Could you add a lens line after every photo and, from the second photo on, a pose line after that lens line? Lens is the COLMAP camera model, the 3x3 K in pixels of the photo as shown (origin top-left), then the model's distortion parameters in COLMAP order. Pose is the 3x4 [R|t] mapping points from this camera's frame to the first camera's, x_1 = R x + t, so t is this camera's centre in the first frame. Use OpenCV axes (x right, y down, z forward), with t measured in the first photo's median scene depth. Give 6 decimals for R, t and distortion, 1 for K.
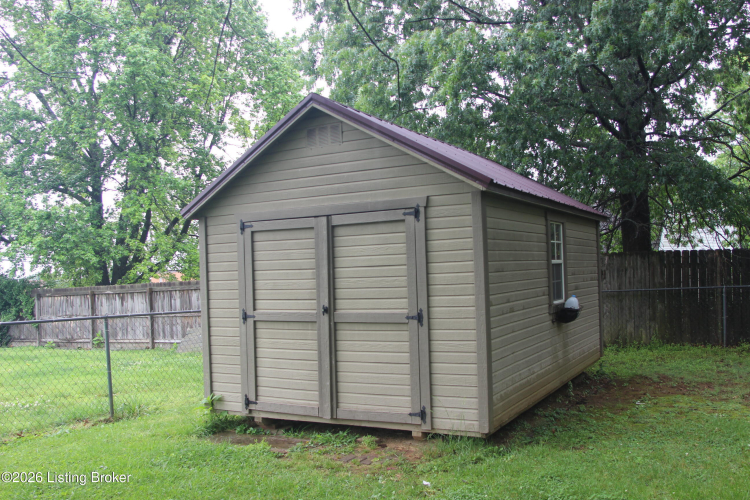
lens RADIAL K [[674.4, 0, 376.1], [0, 674.4, 250.3], [0, 0, 1]] dist [-0.010972, -0.003671]
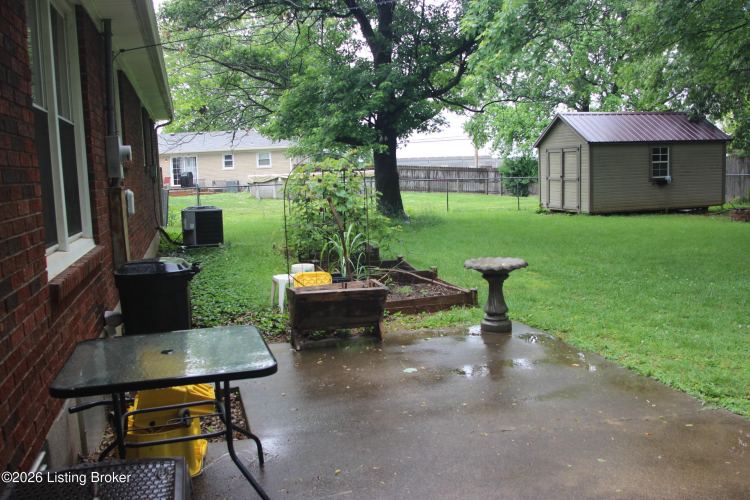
lens RADIAL K [[674.4, 0, 375.3], [0, 674.4, 248.8], [0, 0, 1]] dist [-0.010972, -0.003671]
pose [[0.700667, 0.104437, -0.705804, 1.705228], [0.028776, 0.984288, 0.174210, -0.173592], [0.712908, -0.142373, 0.686652, -2.057809]]
